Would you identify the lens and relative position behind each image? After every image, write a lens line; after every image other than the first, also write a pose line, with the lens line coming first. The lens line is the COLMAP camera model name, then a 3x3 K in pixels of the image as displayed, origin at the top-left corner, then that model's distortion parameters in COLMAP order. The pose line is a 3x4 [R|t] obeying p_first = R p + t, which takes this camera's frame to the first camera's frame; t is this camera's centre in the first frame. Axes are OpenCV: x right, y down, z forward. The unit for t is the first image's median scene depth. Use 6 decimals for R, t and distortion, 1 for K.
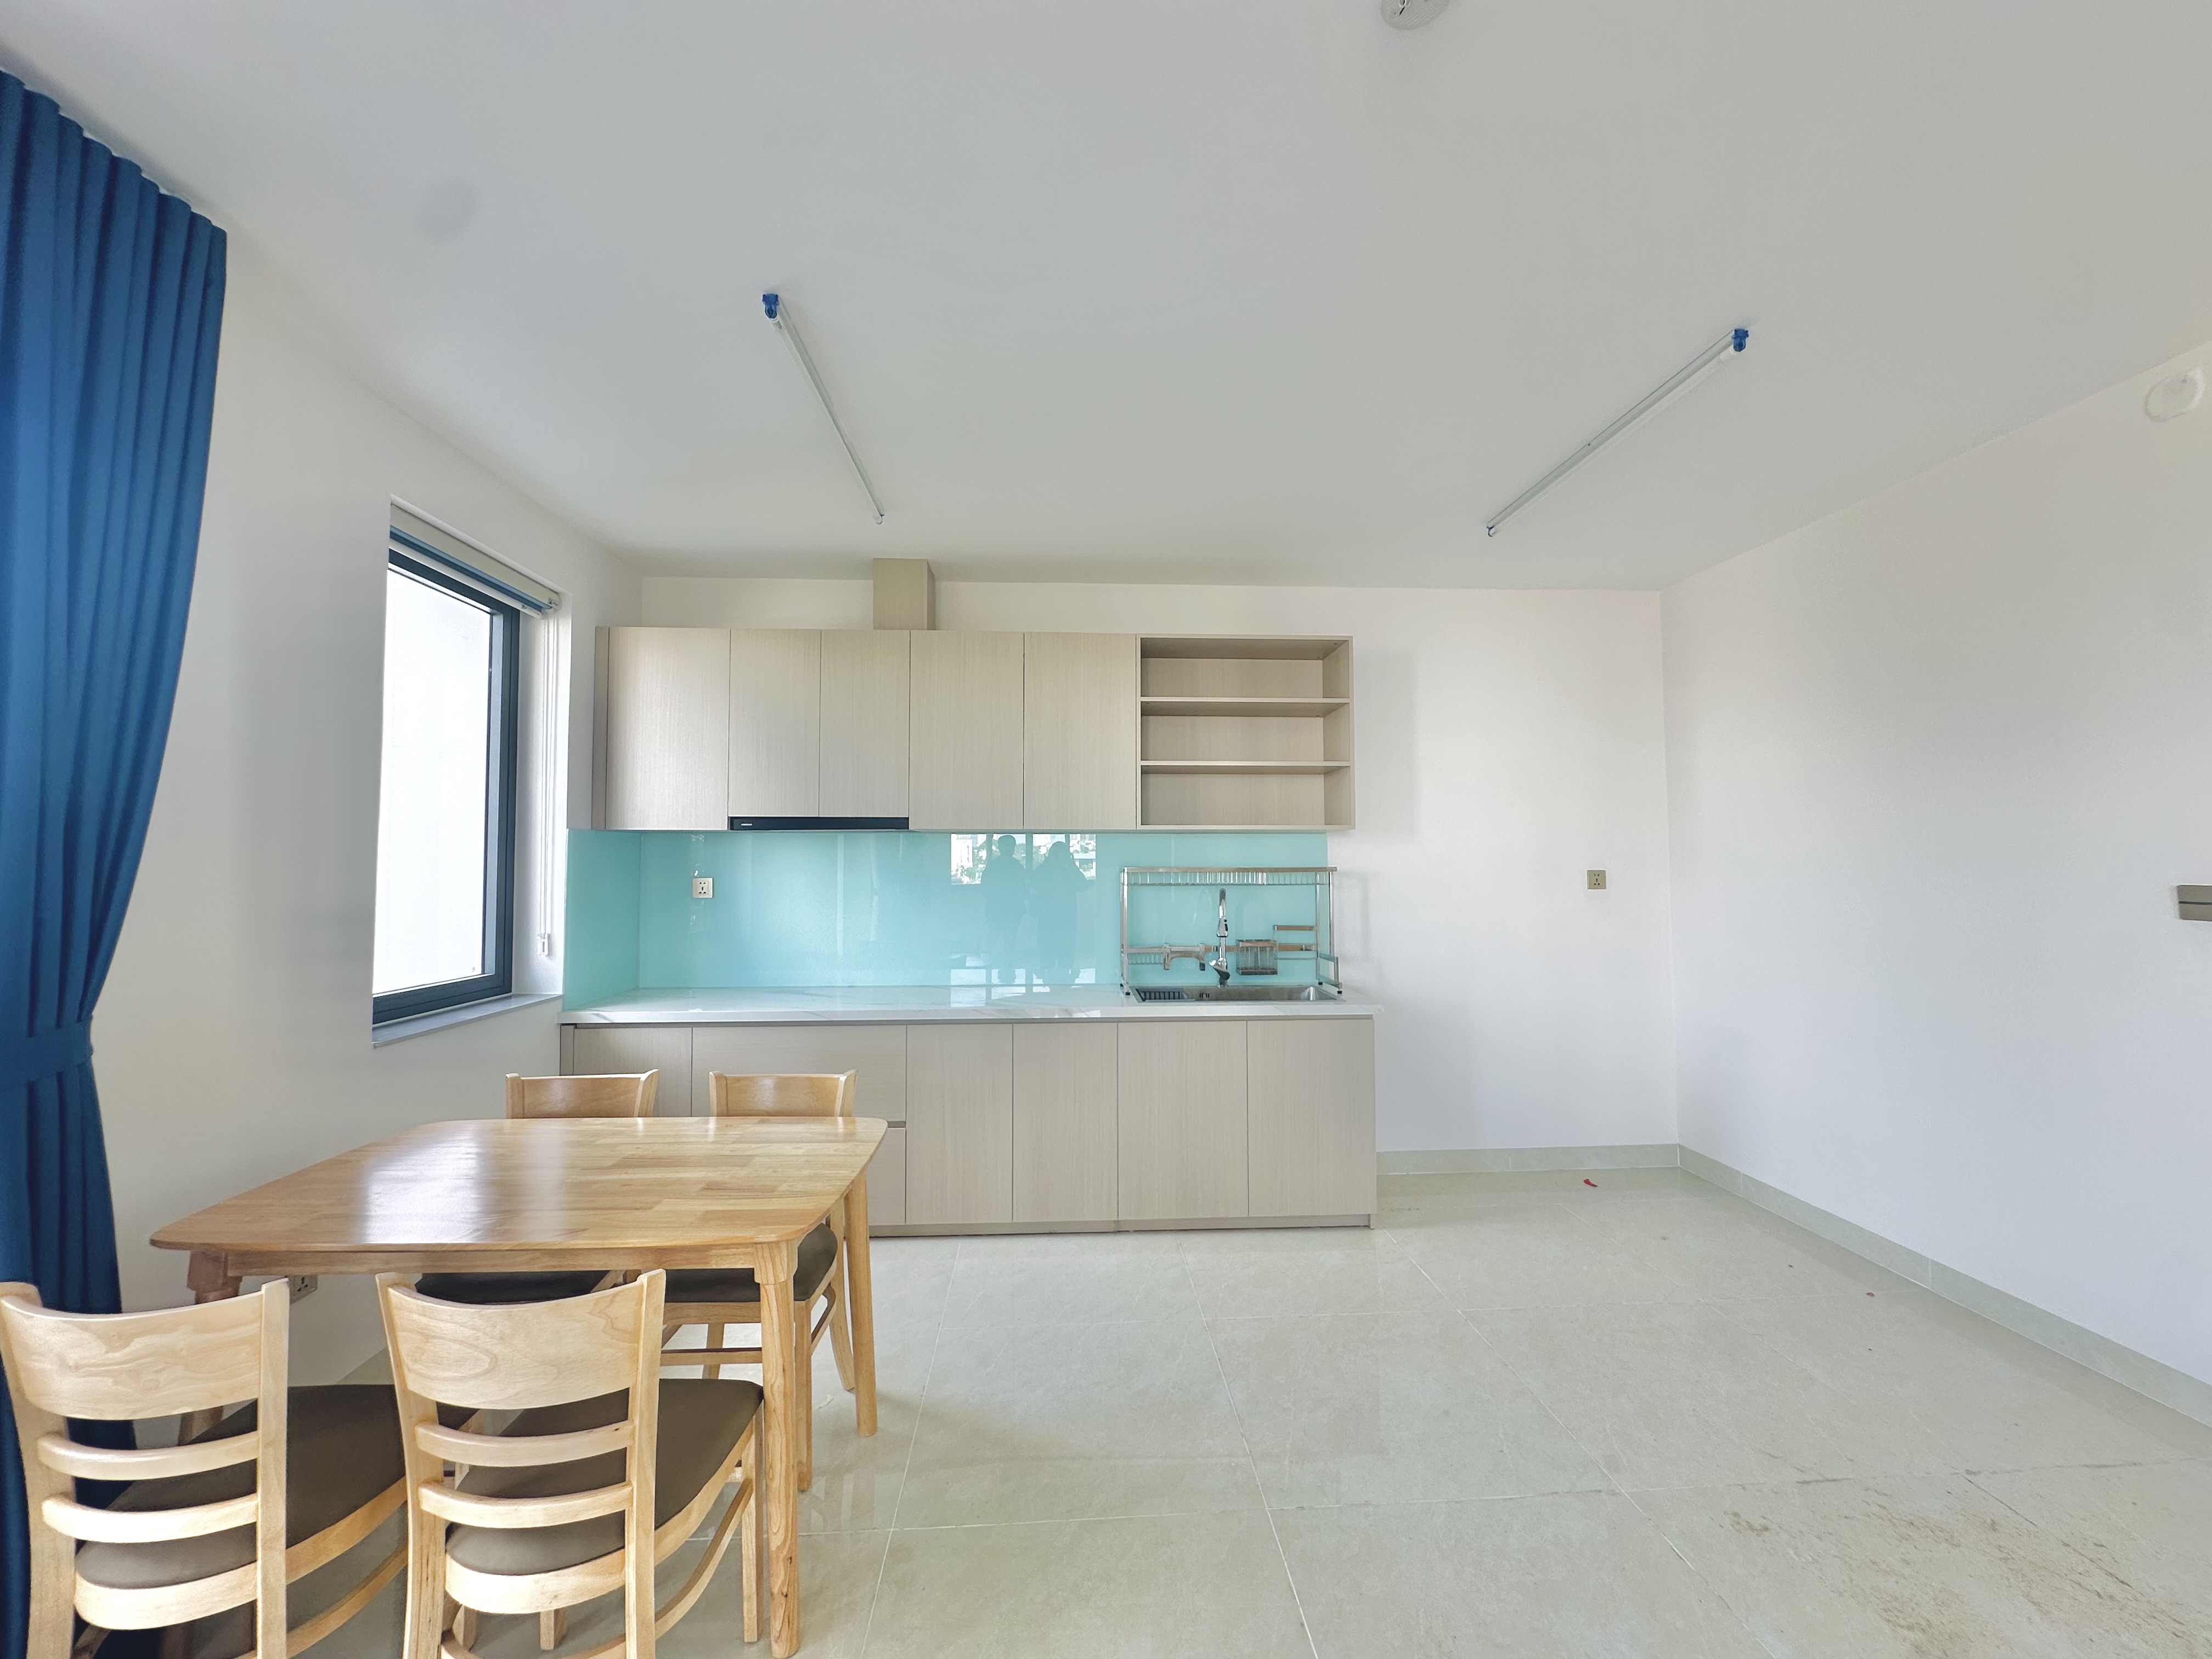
lens RADIAL K [[890.0, 0, 1108.9], [0, 890.0, 824.5], [0, 0, 1]] dist [-0.002384, 0.000017]
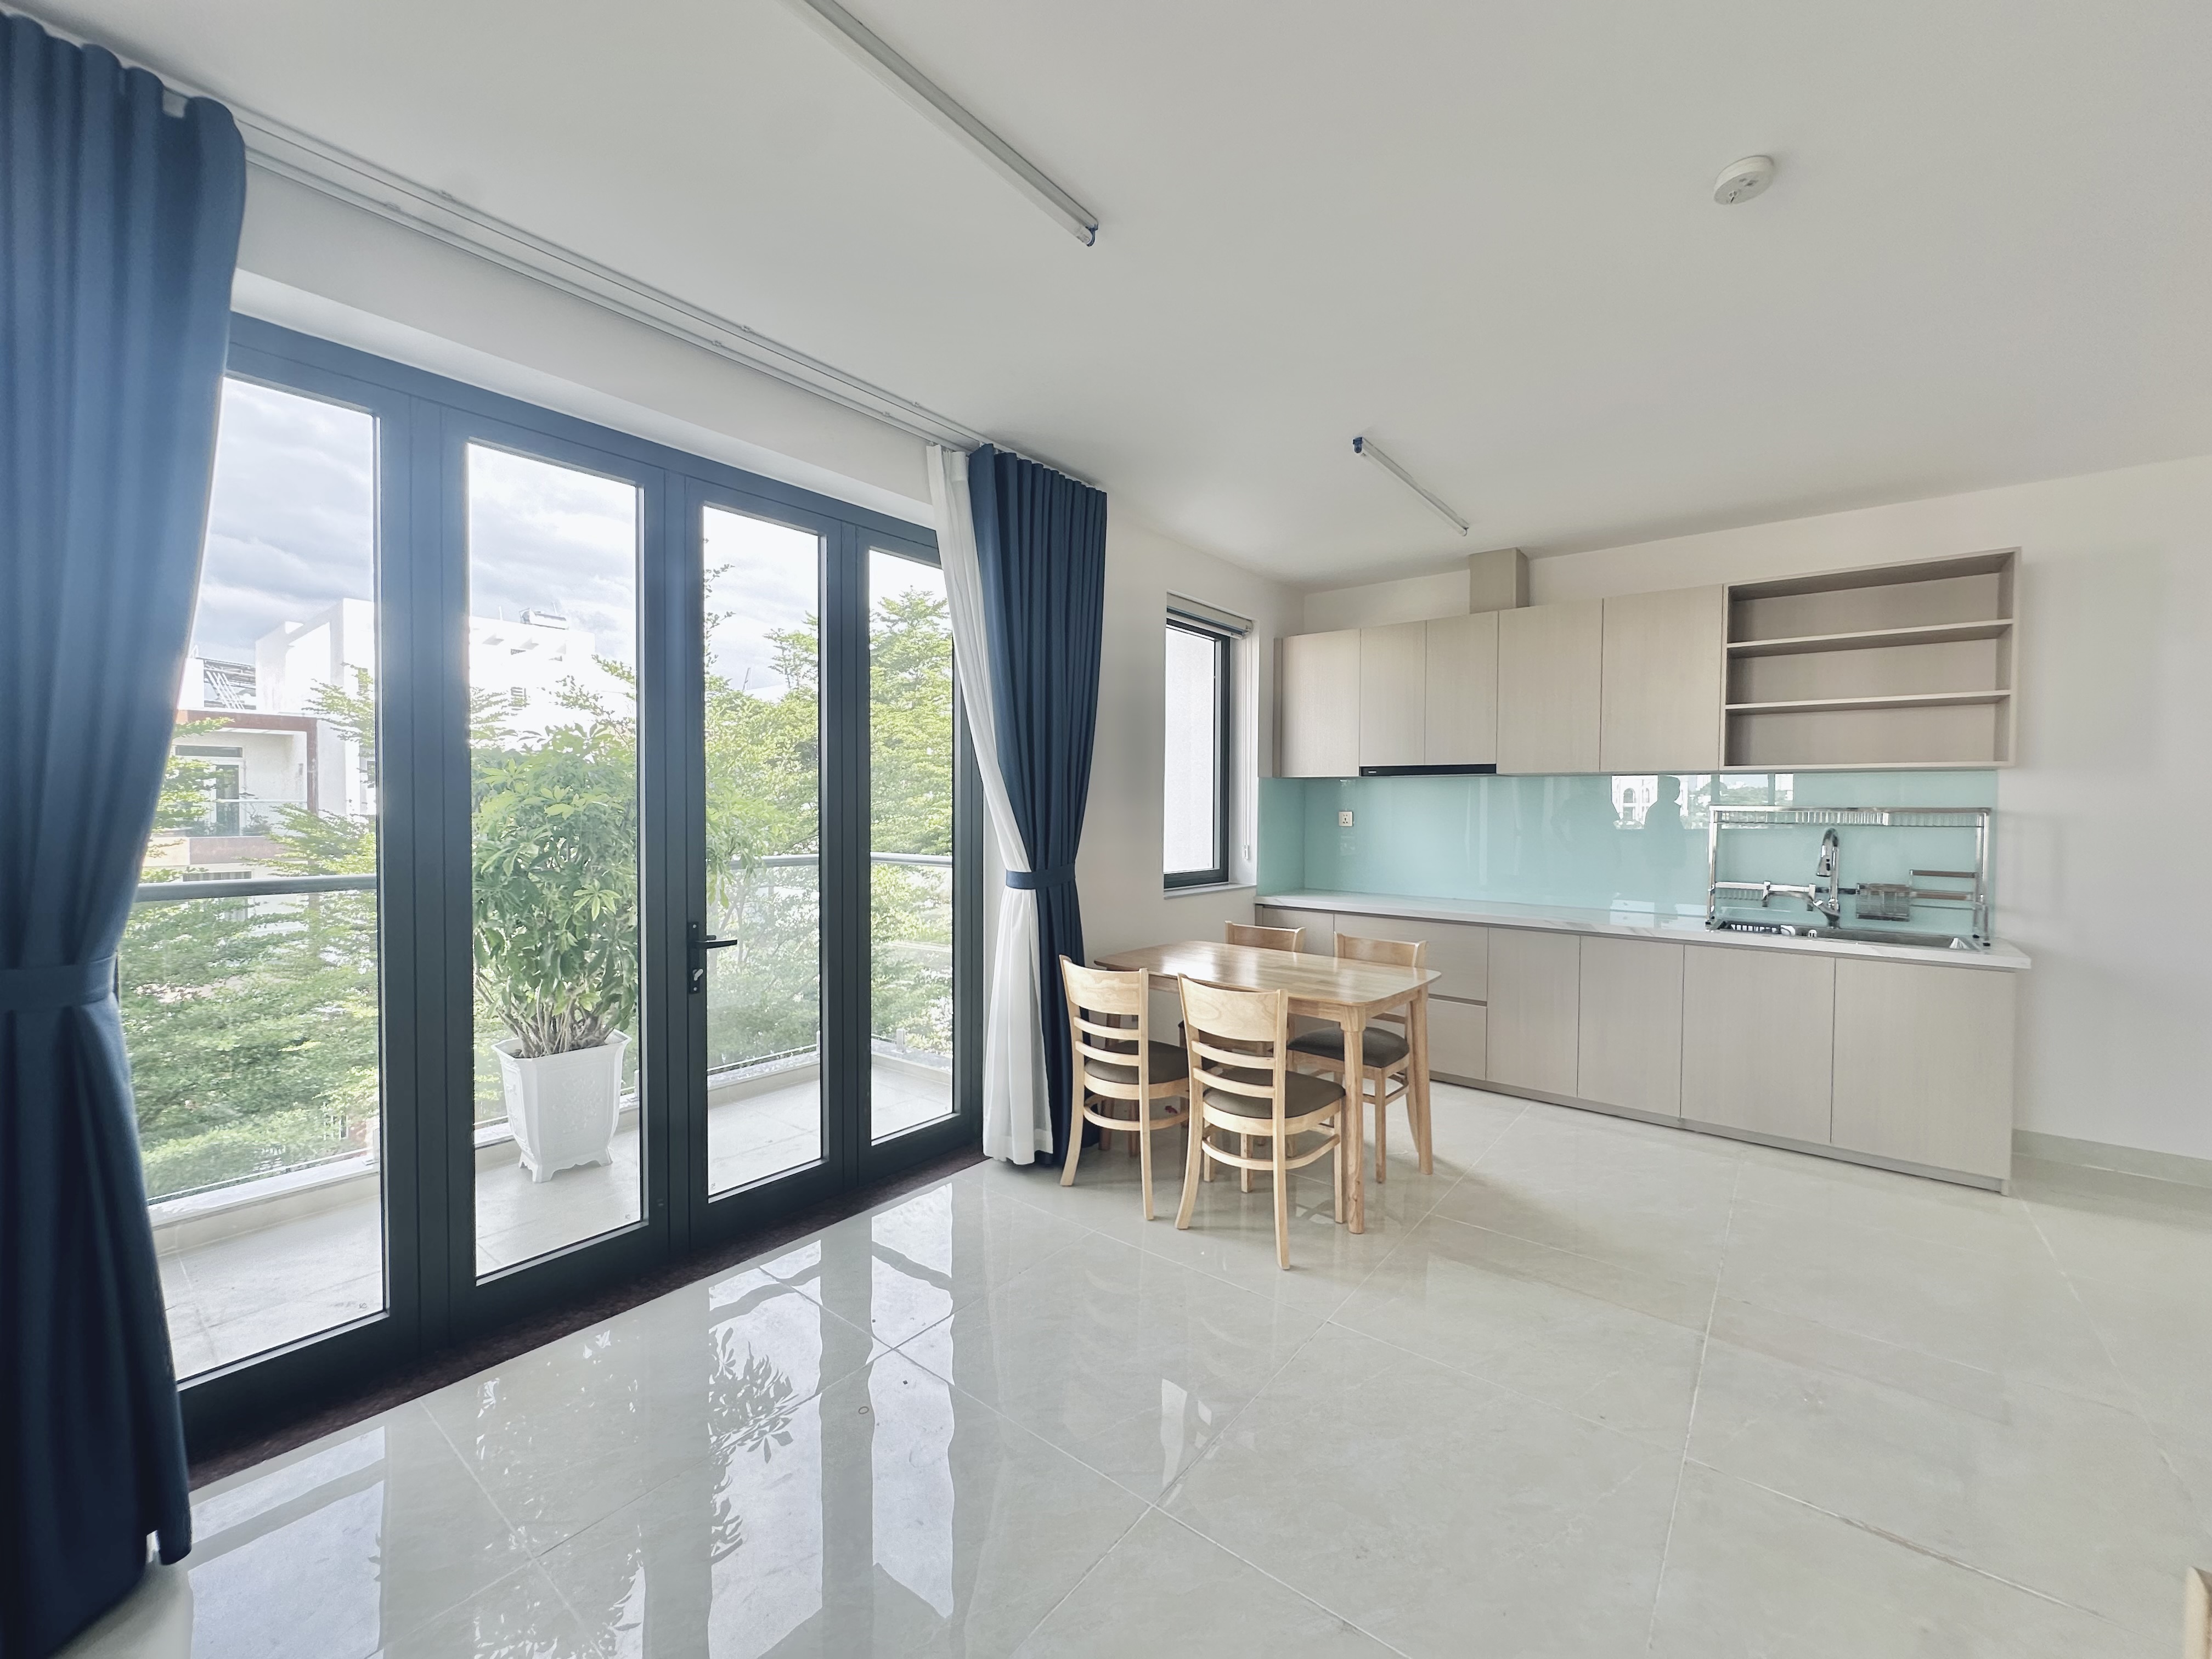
lens RADIAL K [[891.3, 0, 1107.7], [0, 891.3, 820.0], [0, 0, 1]] dist [-0.002446, -0.000089]
pose [[0.745598, 0.018723, -0.666133, 0.208896], [0.019134, 0.998592, 0.049484, -0.001885], [0.666121, -0.049641, 0.744190, -0.299460]]
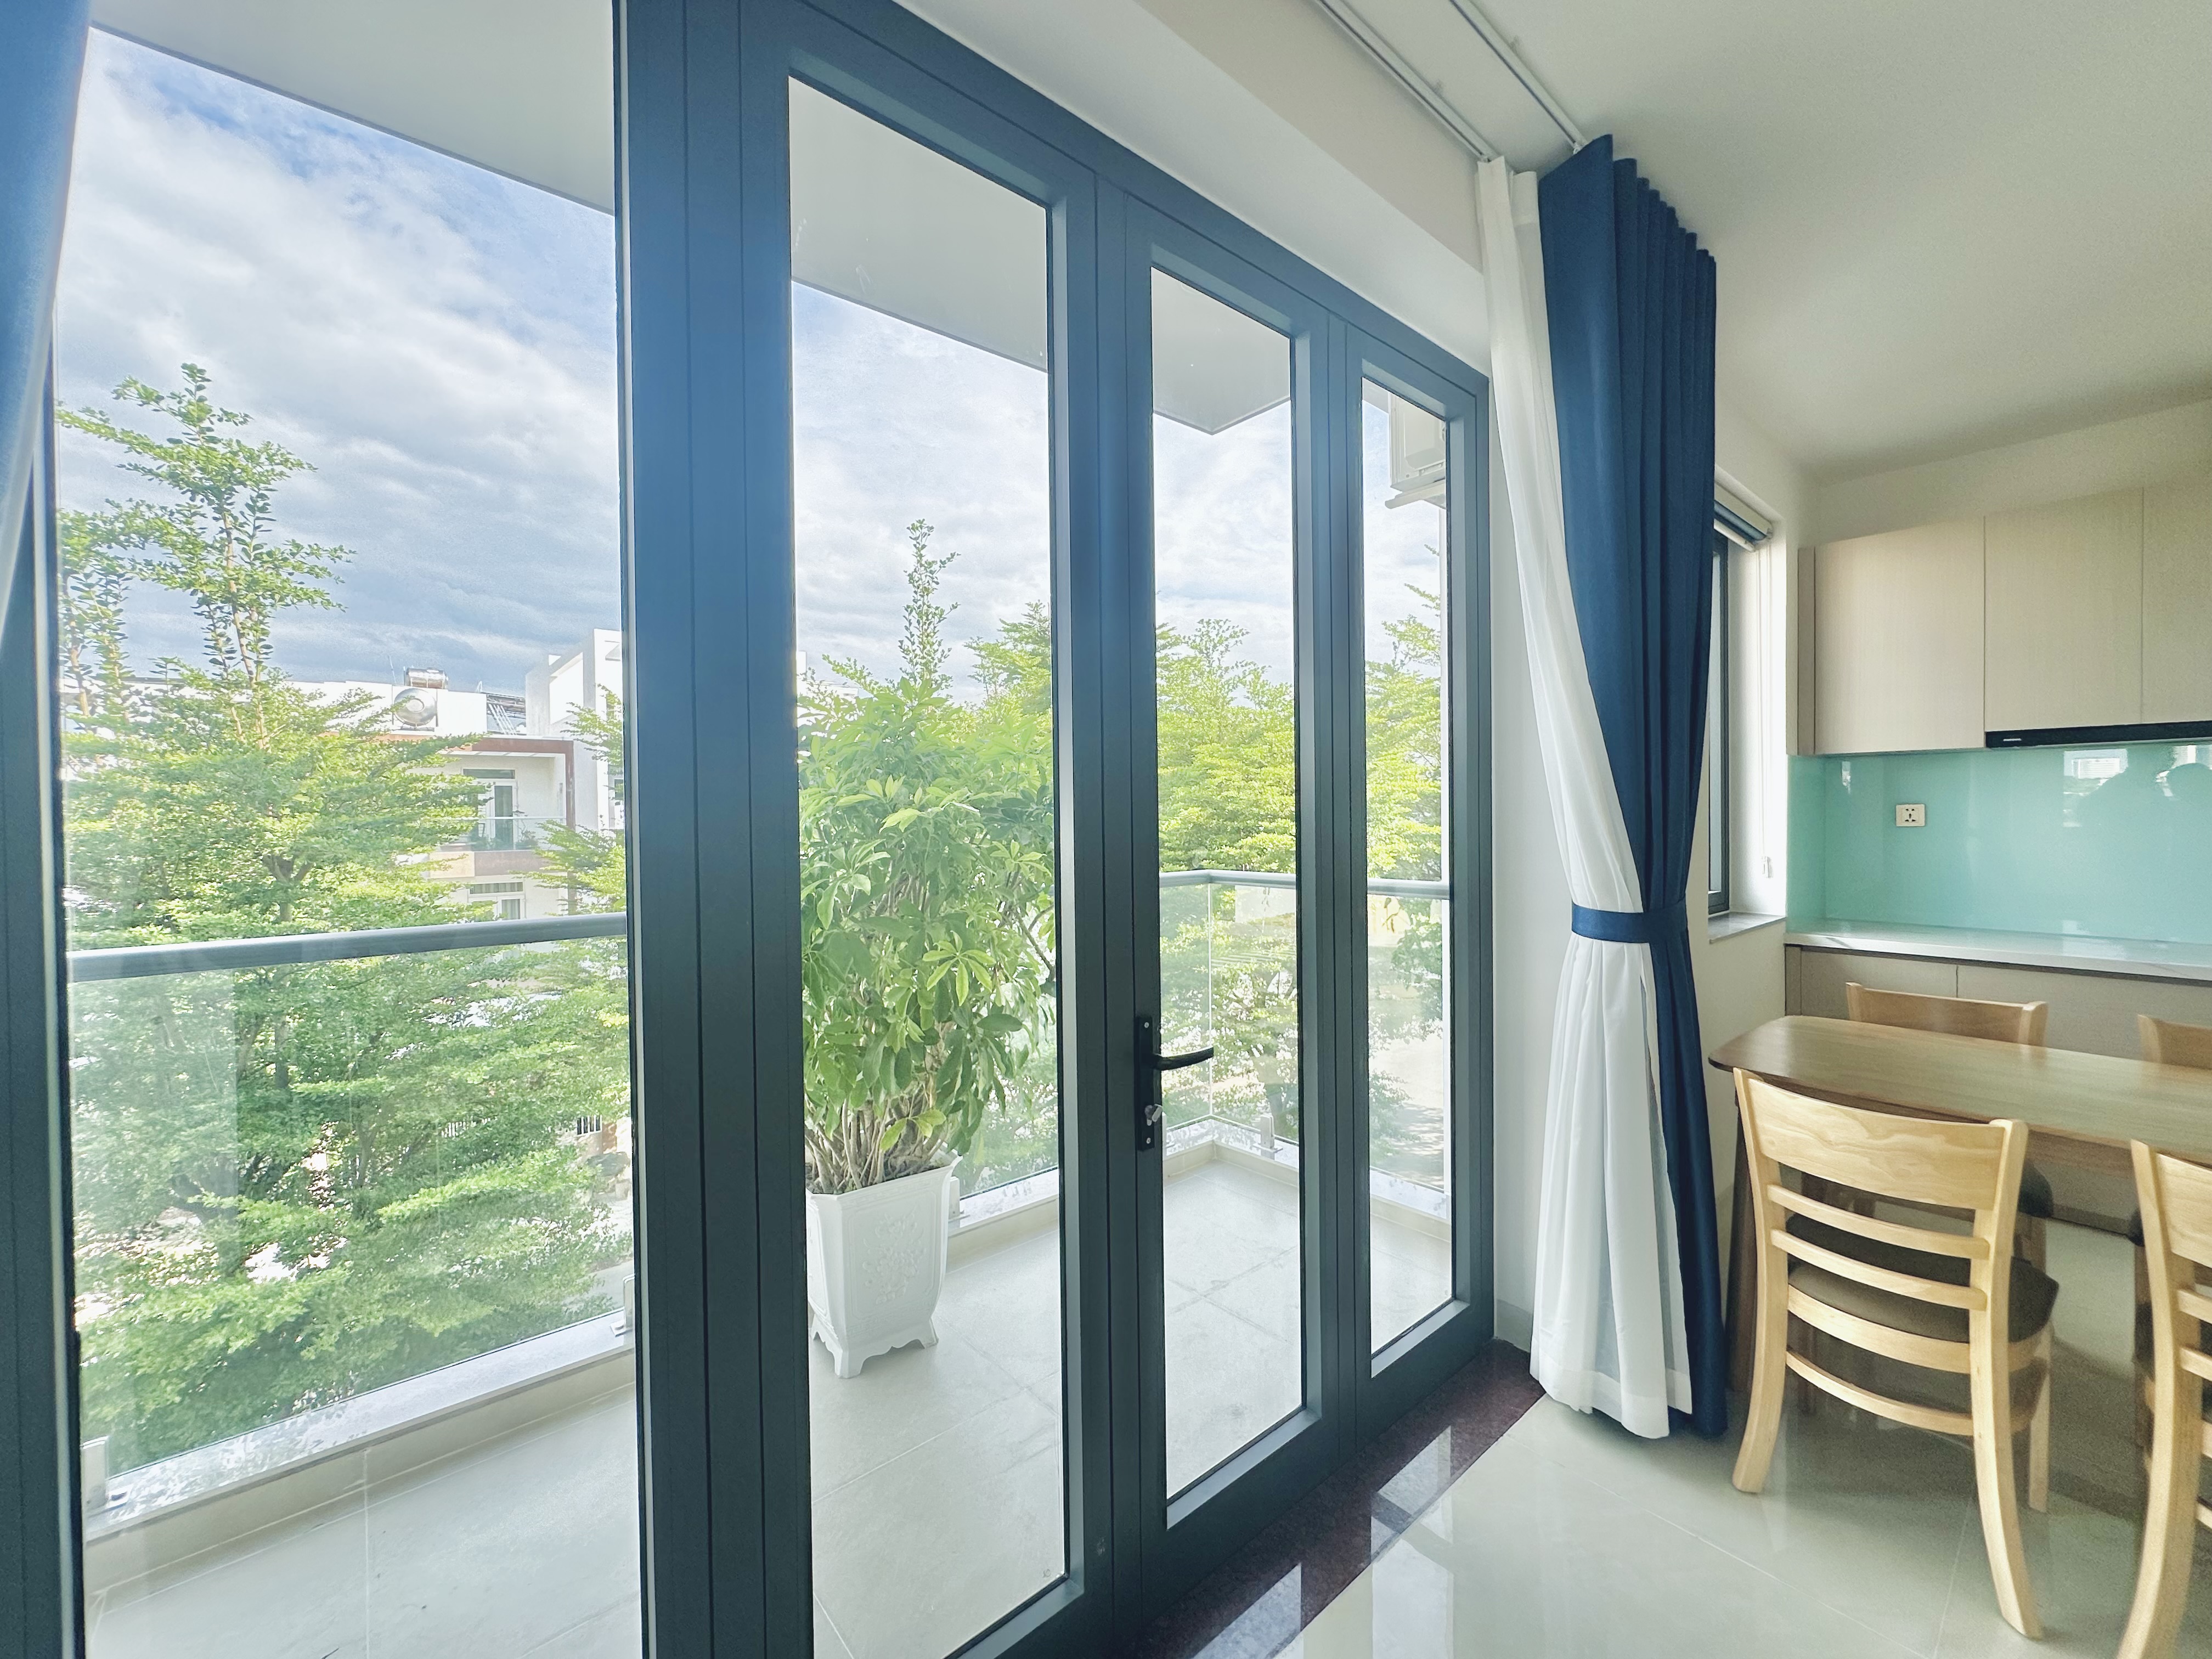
lens RADIAL K [[895.8, 0, 1115.4], [0, 895.8, 821.7], [0, 0, 1]] dist [-0.002016, 0.000788]
pose [[0.610461, 0.005462, -0.792027, -0.261844], [0.041289, 0.998397, 0.038709, 0.010479], [0.790969, -0.056333, 0.609257, -0.226775]]
